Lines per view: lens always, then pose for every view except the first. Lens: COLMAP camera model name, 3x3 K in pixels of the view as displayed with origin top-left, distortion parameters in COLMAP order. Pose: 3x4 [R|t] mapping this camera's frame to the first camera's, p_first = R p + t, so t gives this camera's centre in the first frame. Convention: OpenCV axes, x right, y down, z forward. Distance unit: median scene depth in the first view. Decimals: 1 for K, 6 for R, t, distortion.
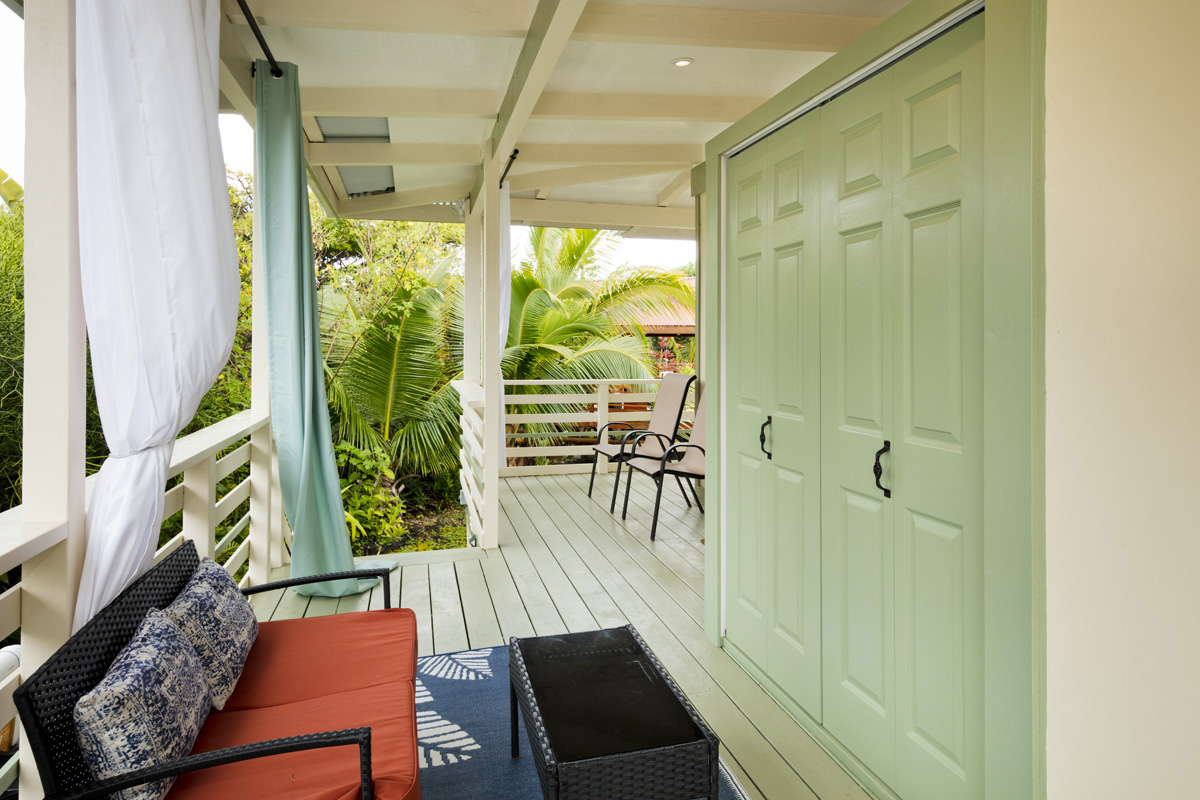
lens RADIAL K [[650.2, 0, 600.9], [0, 650.2, 354.2], [0, 0, 1]] dist [-0.001000, 0.000042]
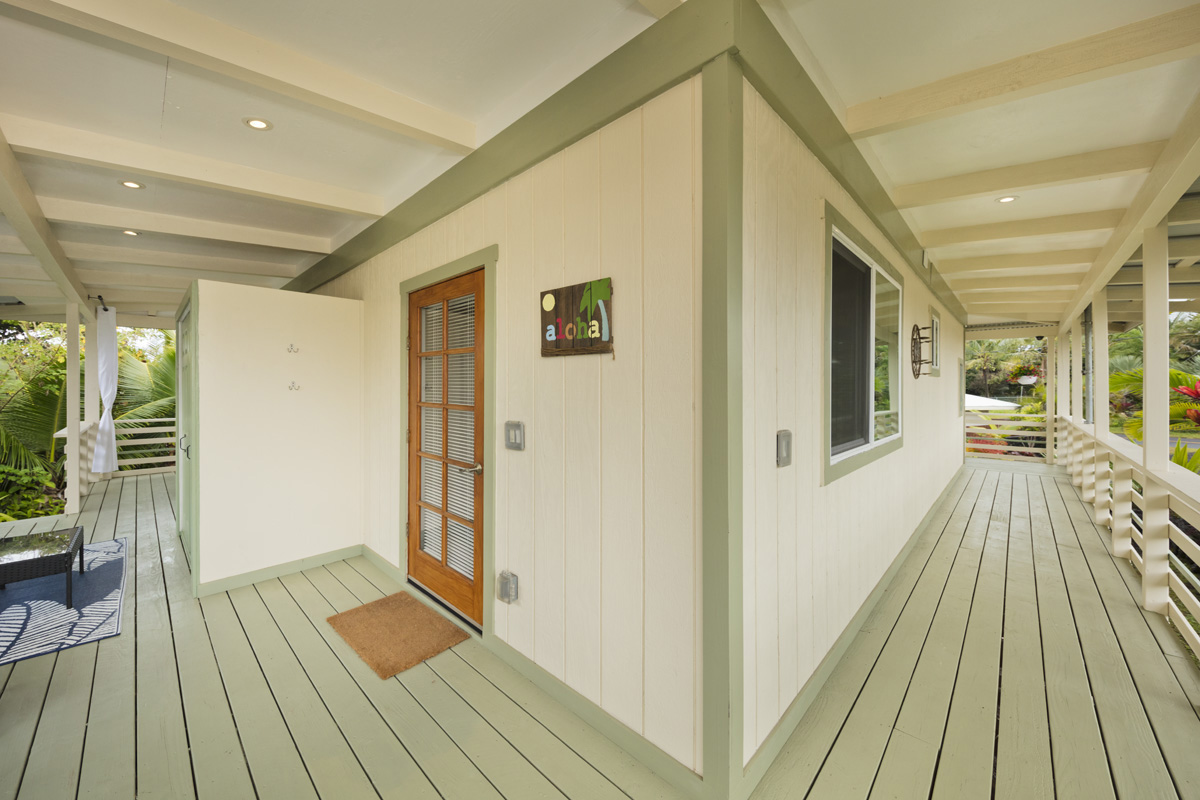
lens RADIAL K [[435.1, 0, 599.3], [0, 435.1, 392.6], [0, 0, 1]] dist [0.000444, 0.000122]
pose [[0.901891, -0.000817, 0.431963, 0.380664], [0.001128, 0.999999, -0.000464, -0.024449], [-0.431962, 0.000906, 0.901891, -0.443031]]
